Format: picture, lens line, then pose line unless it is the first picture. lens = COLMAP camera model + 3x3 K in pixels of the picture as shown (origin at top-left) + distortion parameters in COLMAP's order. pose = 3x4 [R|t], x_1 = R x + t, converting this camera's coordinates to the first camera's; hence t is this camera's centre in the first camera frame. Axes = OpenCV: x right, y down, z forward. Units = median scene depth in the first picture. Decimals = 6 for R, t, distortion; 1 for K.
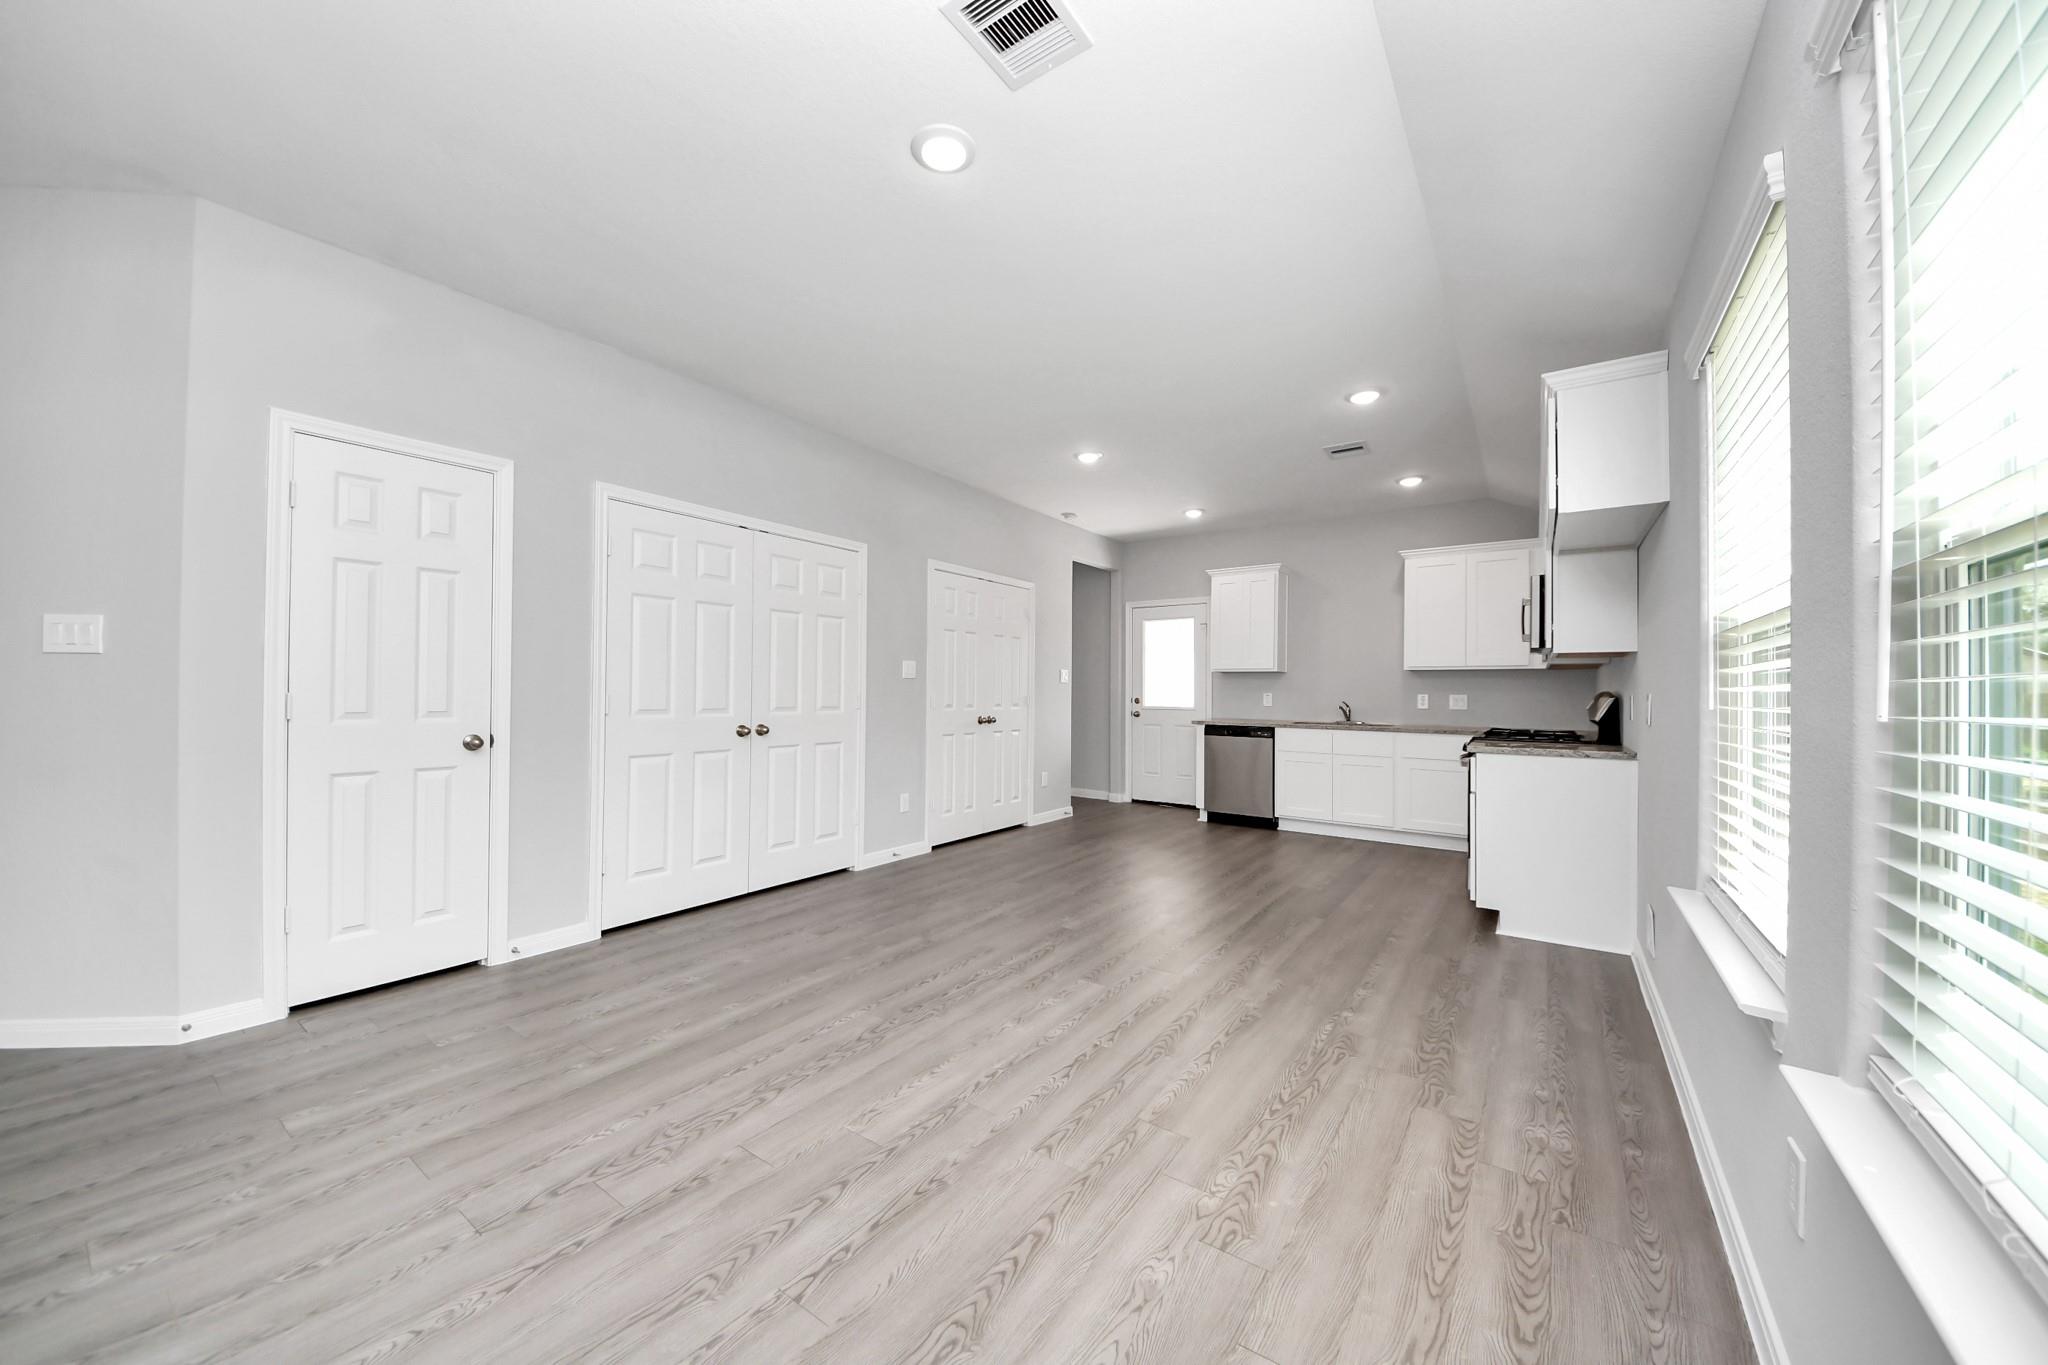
lens RADIAL K [[713.1, 0, 1024.5], [0, 713.1, 688.1], [0, 0, 1]] dist [0.030899, -0.015942]
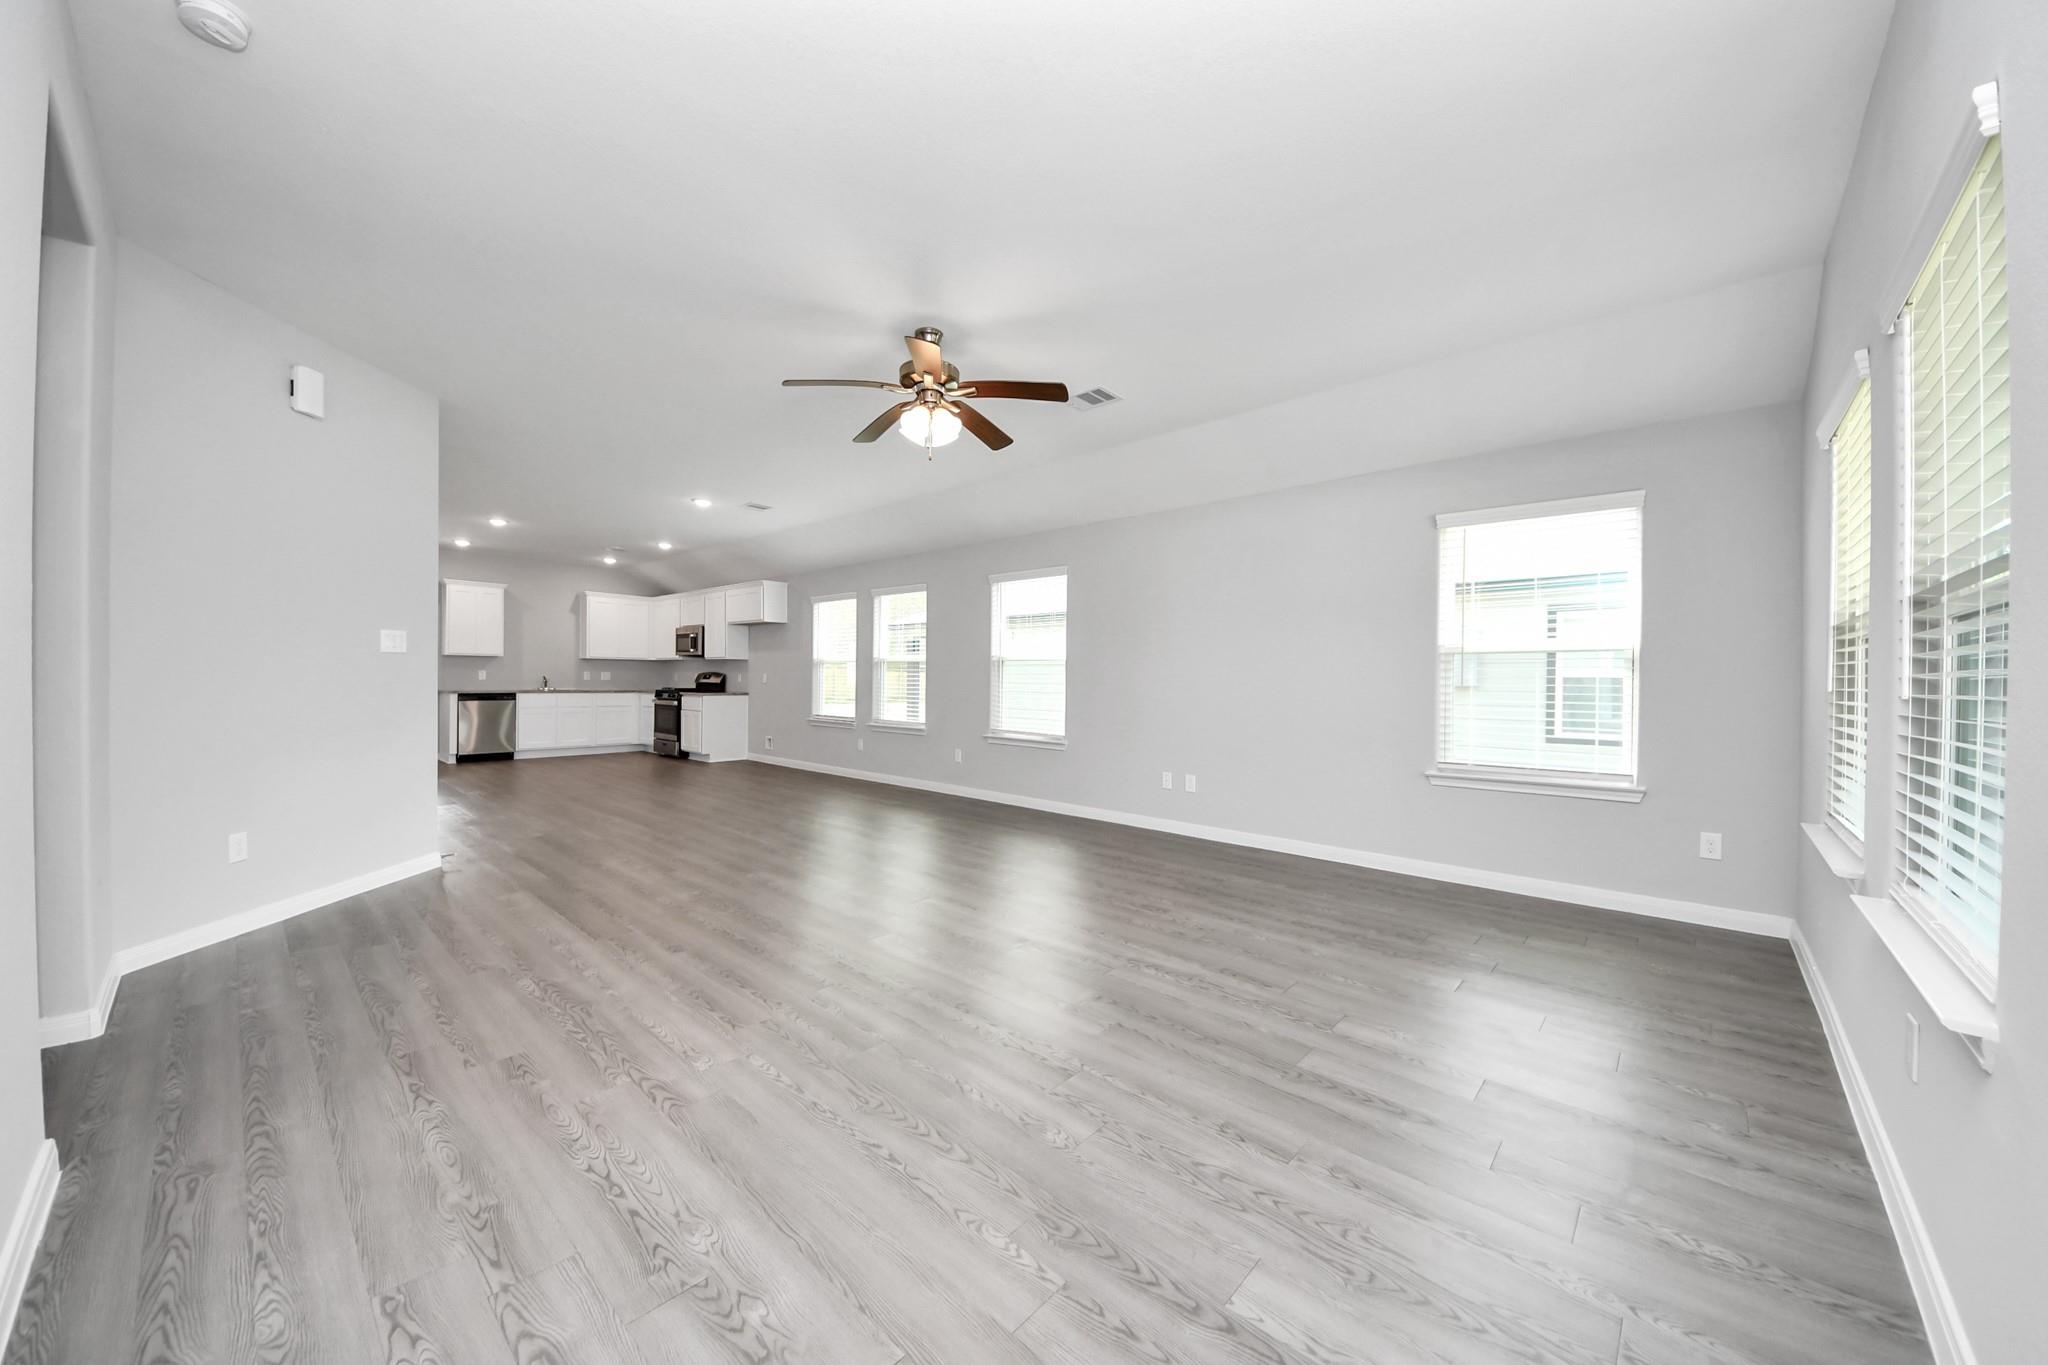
lens RADIAL K [[713.1, 0, 1024.5], [0, 713.1, 688.1], [0, 0, 1]] dist [0.030899, -0.015942]
pose [[0.121171, -0.021697, 0.992394, -1.112246], [-0.015708, 0.999594, 0.023773, -0.010354], [-0.992507, -0.018470, 0.120781, -0.288624]]
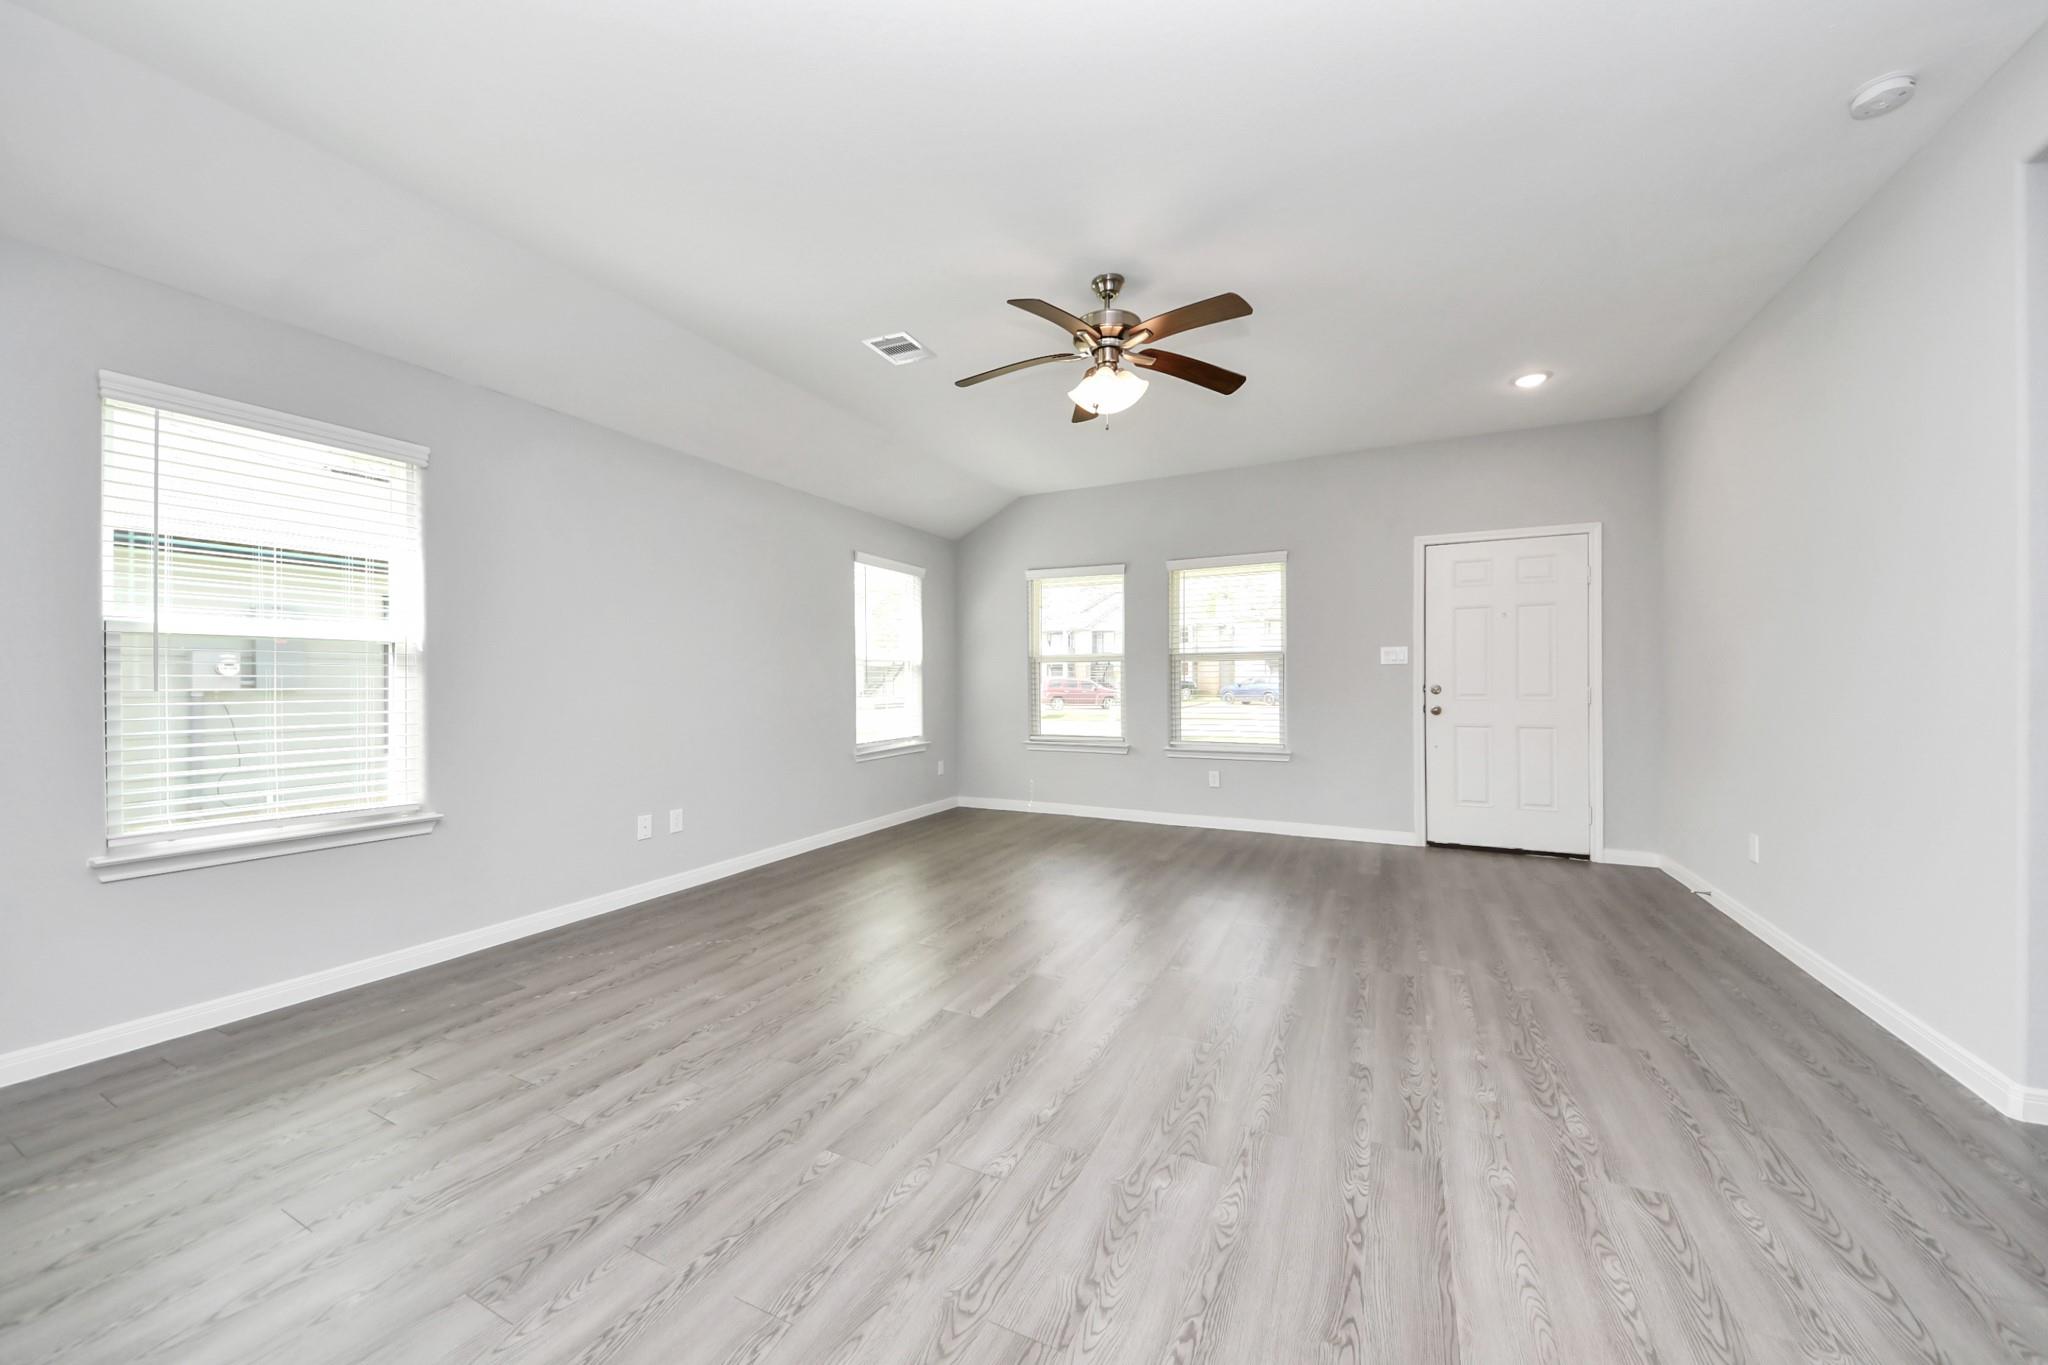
lens RADIAL K [[750.8, 0, 1016.2], [0, 750.8, 711.1], [0, 0, 1]] dist [0.023694, -0.019469]
pose [[-0.988132, -0.002671, -0.153581, -0.397547], [-0.007484, 0.999498, 0.030772, 0.000536], [0.153422, 0.031556, -0.987657, 0.368961]]
